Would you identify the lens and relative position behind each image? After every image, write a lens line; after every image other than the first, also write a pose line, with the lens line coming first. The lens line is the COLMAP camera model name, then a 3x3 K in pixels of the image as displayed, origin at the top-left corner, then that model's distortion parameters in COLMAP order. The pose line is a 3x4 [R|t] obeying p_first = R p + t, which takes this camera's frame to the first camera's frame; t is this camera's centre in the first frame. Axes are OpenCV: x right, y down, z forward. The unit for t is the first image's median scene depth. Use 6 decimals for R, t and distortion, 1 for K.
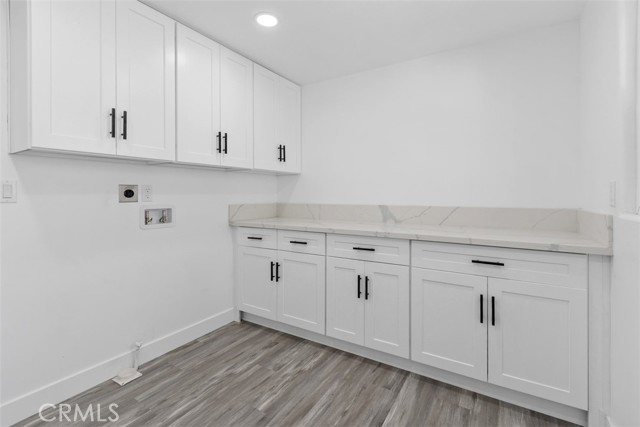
lens RADIAL K [[293.7, 0, 320.0], [0, 293.7, 205.5], [0, 0, 1]] dist [0.001916, -0.000088]
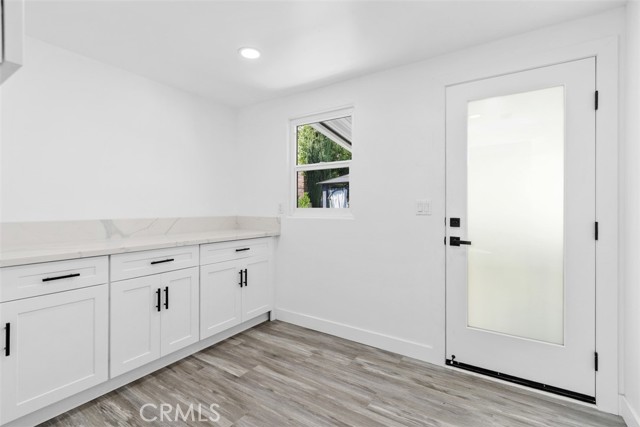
lens RADIAL K [[293.7, 0, 320.0], [0, 293.7, 205.5], [0, 0, 1]] dist [0.001916, -0.000088]
pose [[0.021204, 0.003411, 0.999769, -0.880905], [0.027672, 0.999609, -0.003997, -0.028966], [-0.999392, 0.027750, 0.021101, 0.420178]]
